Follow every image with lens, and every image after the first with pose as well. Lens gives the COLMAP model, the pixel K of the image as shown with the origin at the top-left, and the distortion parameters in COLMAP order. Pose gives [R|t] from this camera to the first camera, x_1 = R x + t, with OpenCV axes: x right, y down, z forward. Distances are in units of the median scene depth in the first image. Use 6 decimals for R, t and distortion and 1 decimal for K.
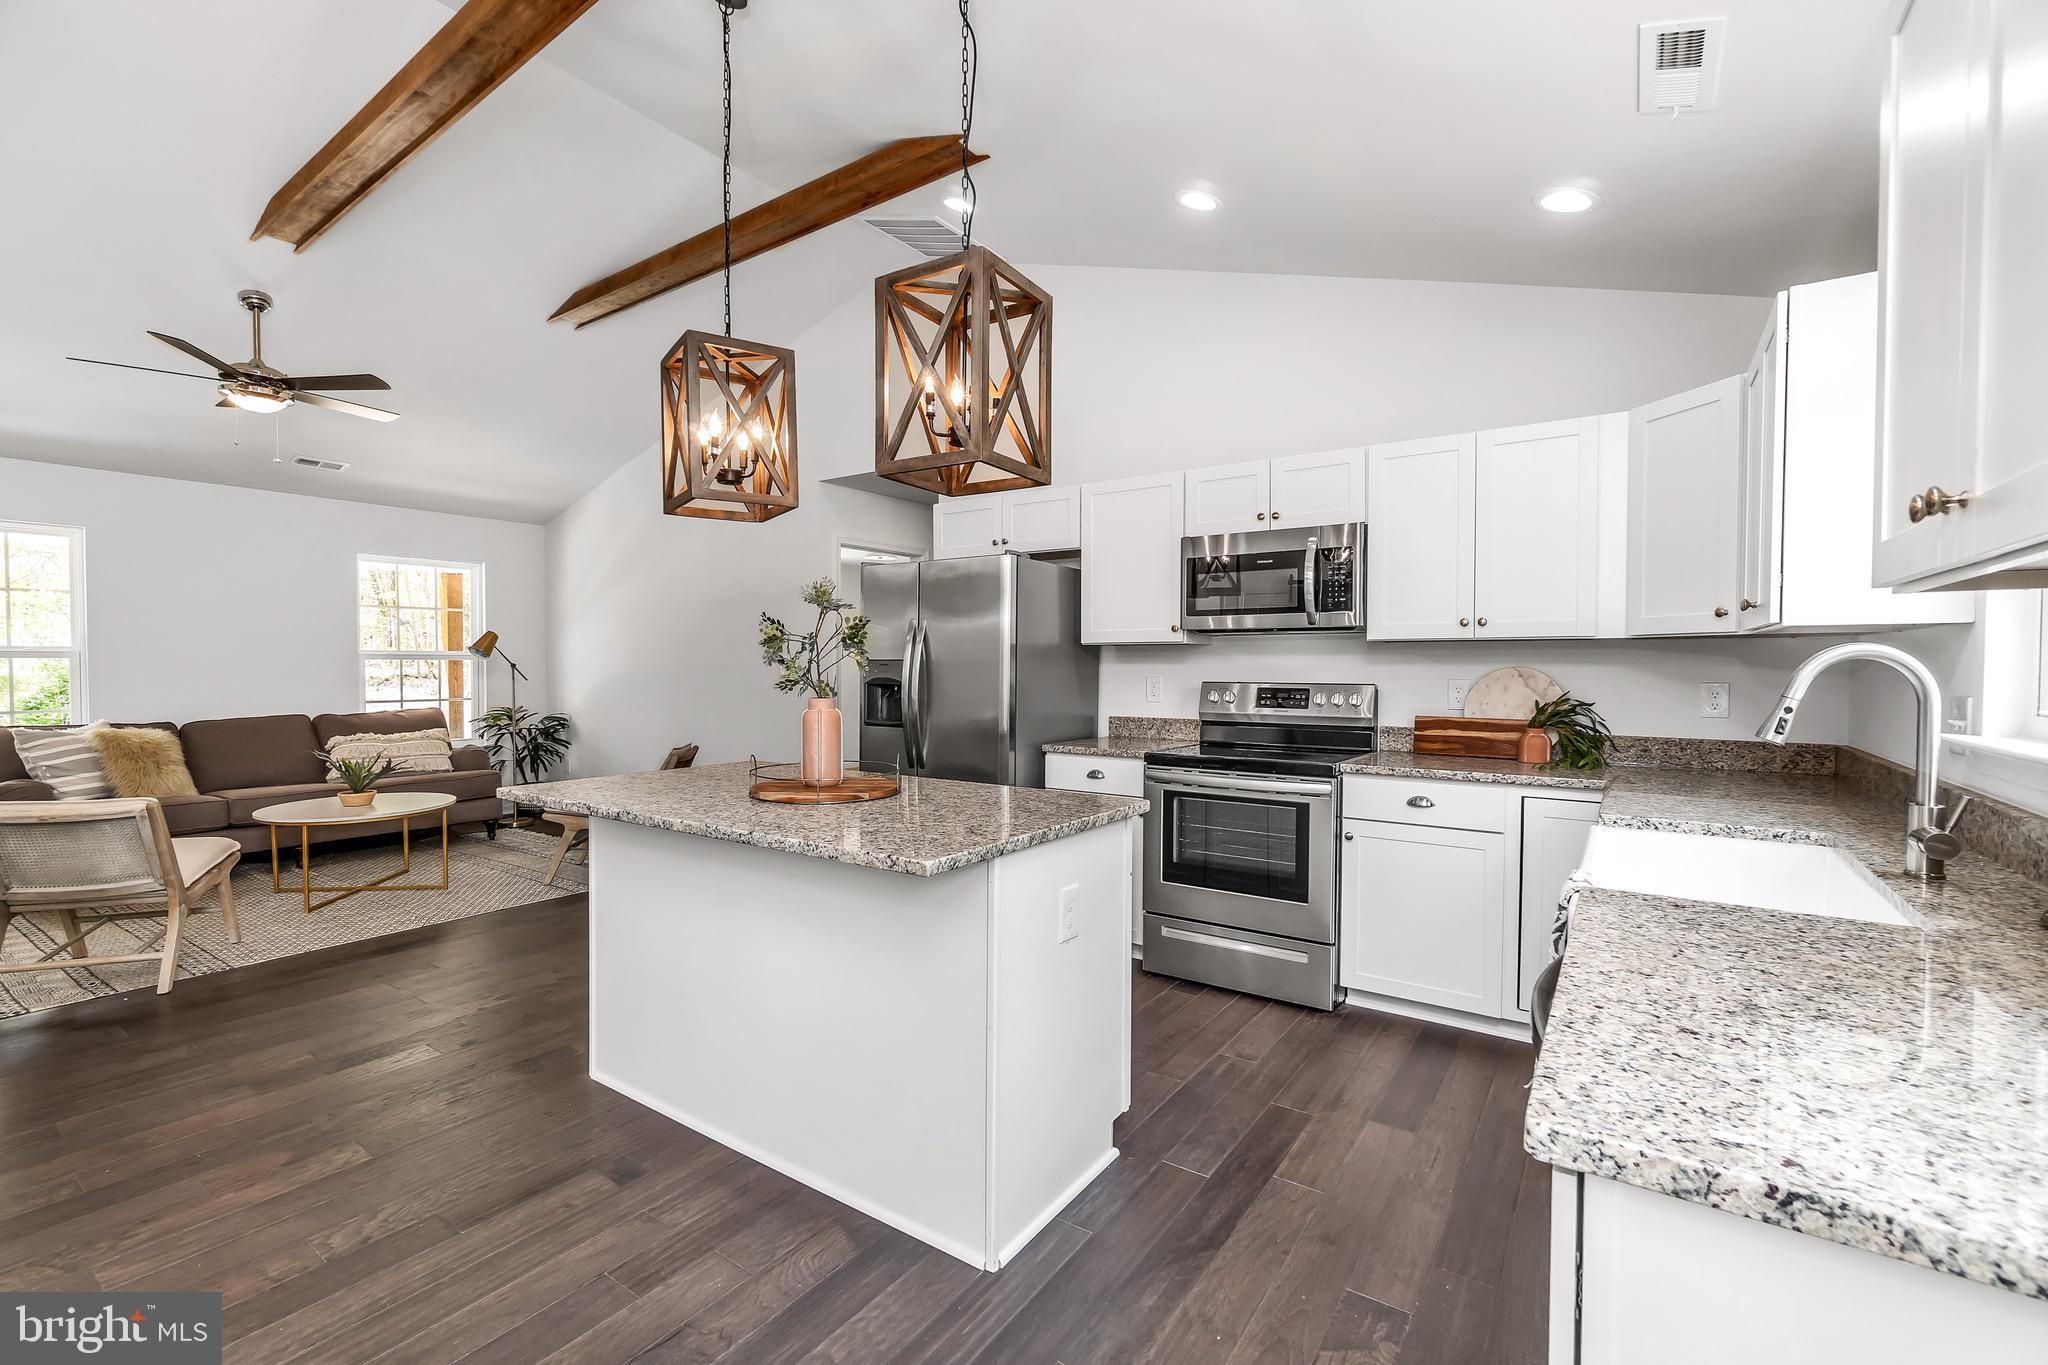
lens RADIAL K [[887.5, 0, 1016.9], [0, 887.5, 684.8], [0, 0, 1]] dist [-0.004137, 0.000290]
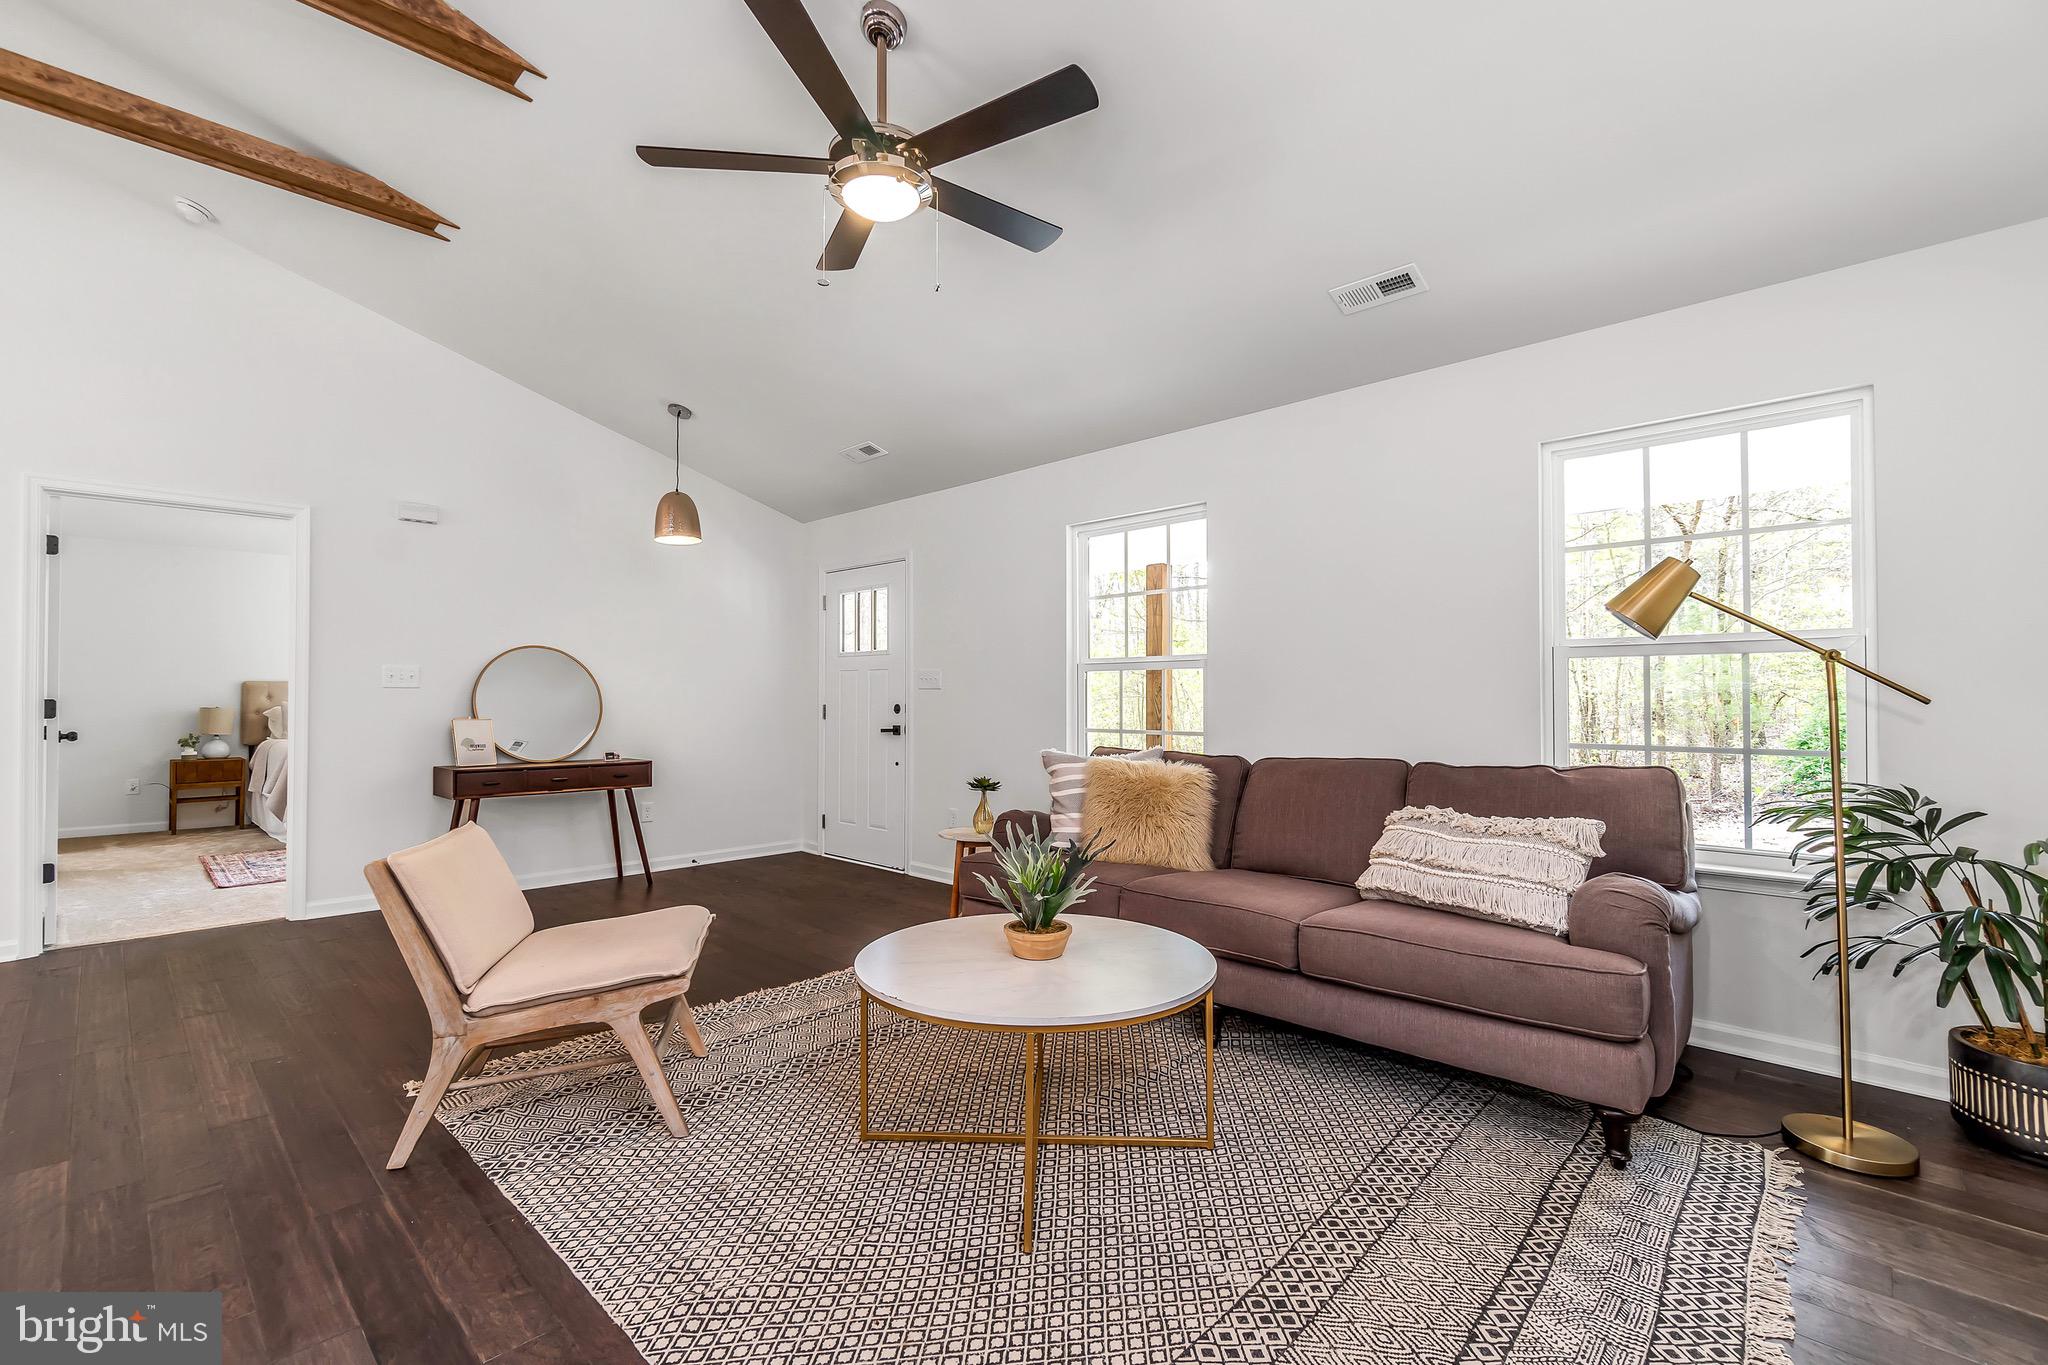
lens RADIAL K [[899.6, 0, 1024.6], [0, 899.6, 691.2], [0, 0, 1]] dist [0.000656, 0.000161]
pose [[-0.155871, -0.007896, -0.987746, -0.405715], [-0.023222, 0.999721, -0.004328, -0.002684], [0.987504, 0.022262, -0.156011, 1.590991]]
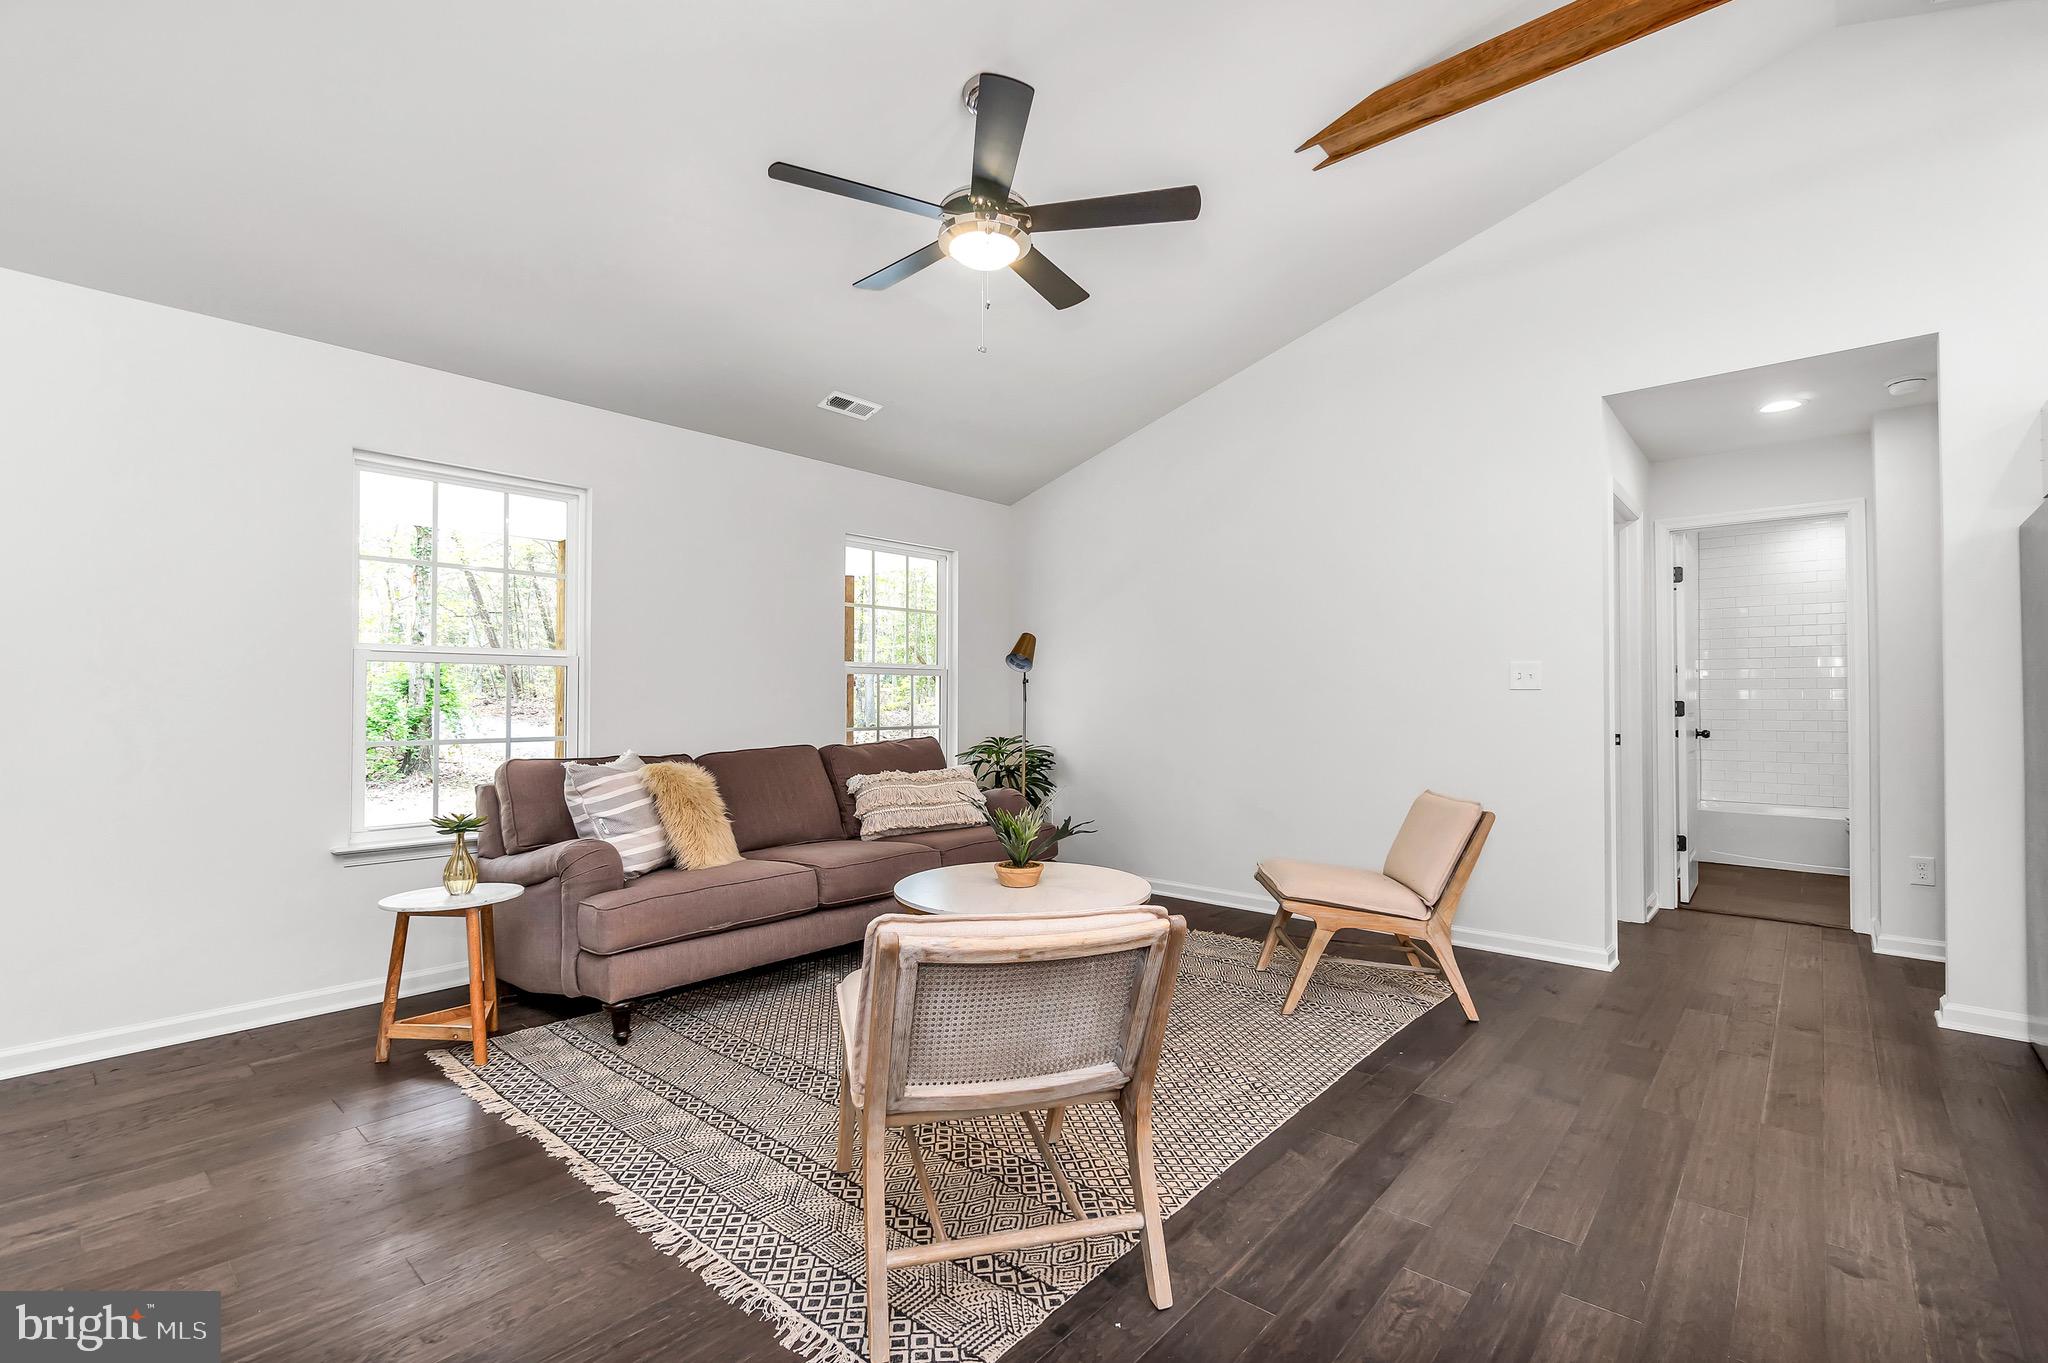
lens RADIAL K [[911.5, 0, 1020.4], [0, 911.5, 683.0], [0, 0, 1]] dist [-0.001078, 0.000362]
pose [[0.993848, -0.003710, -0.110693, -1.018465], [-0.001085, 0.999065, -0.043230, 0.027732], [0.110750, 0.043085, 0.992914, 0.491164]]
